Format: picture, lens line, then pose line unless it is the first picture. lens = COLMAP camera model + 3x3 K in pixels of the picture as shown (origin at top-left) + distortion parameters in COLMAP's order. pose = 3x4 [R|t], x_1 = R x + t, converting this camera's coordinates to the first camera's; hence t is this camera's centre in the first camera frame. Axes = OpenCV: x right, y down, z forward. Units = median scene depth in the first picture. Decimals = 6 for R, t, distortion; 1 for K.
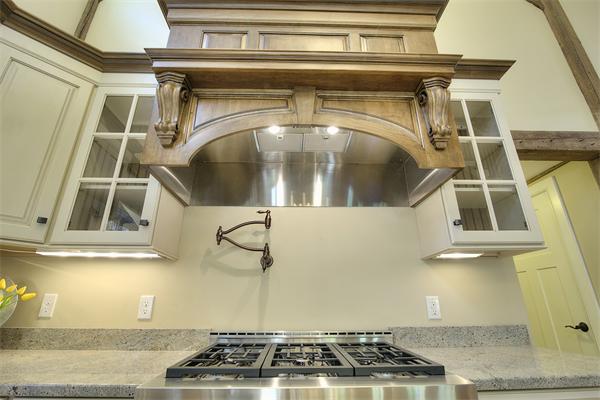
lens RADIAL K [[279.7, 0, 297.5], [0, 279.7, 204.7], [0, 0, 1]] dist [-0.026927, 0.002926]
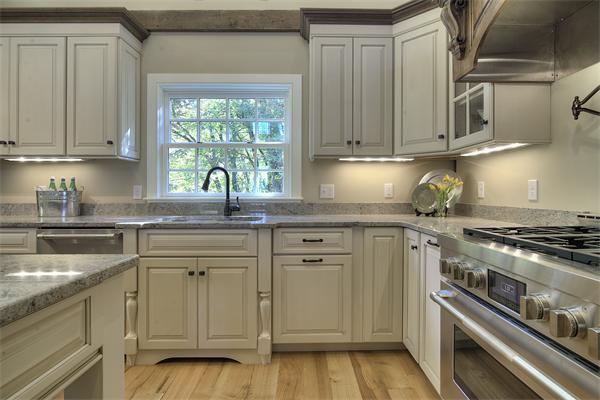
lens RADIAL K [[319.3, 0, 299.7], [0, 319.3, 195.2], [0, 0, 1]] dist [-0.013453, 0.001368]
pose [[-0.018613, 0.014856, -0.999716, 0.780196], [0.343507, 0.939120, 0.007561, 0.072078], [0.938966, -0.343269, -0.022583, 0.175153]]
